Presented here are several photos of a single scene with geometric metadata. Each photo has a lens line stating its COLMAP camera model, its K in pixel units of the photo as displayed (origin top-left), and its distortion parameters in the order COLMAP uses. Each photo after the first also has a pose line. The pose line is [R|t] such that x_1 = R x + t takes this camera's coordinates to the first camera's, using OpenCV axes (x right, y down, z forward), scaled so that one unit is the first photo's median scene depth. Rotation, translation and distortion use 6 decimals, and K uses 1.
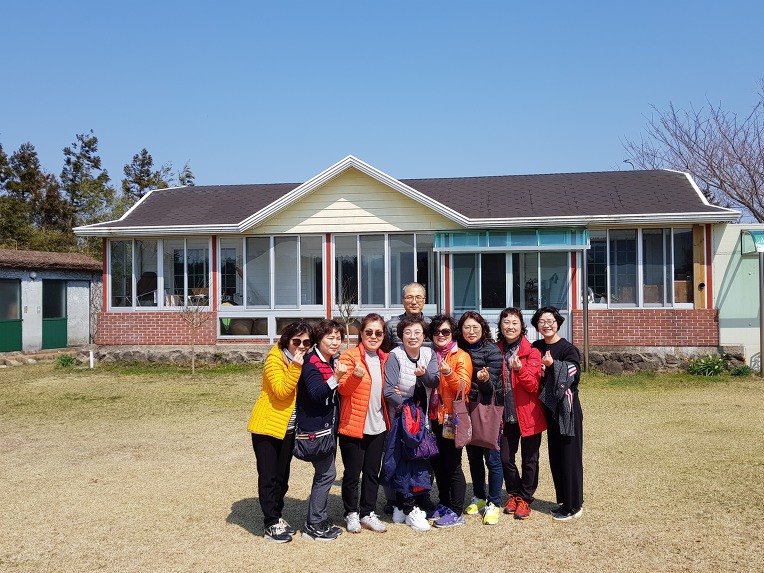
lens RADIAL K [[581.4, 0, 382.0], [0, 581.4, 286.5], [0, 0, 1]] dist [0.040389, -0.004418]
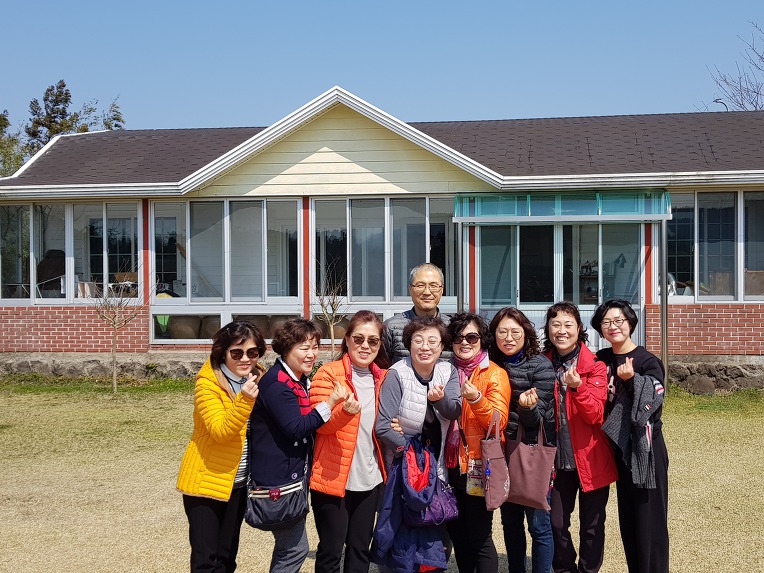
lens RADIAL K [[580.0, 0, 382.8], [0, 580.0, 314.5], [0, 0, 1]] dist [0.029042, -0.001594]
pose [[0.999864, 0.003628, -0.016058, 0.014541], [-0.002512, 0.997613, 0.069008, 0.003702], [0.016270, -0.068958, 0.997487, 0.287745]]
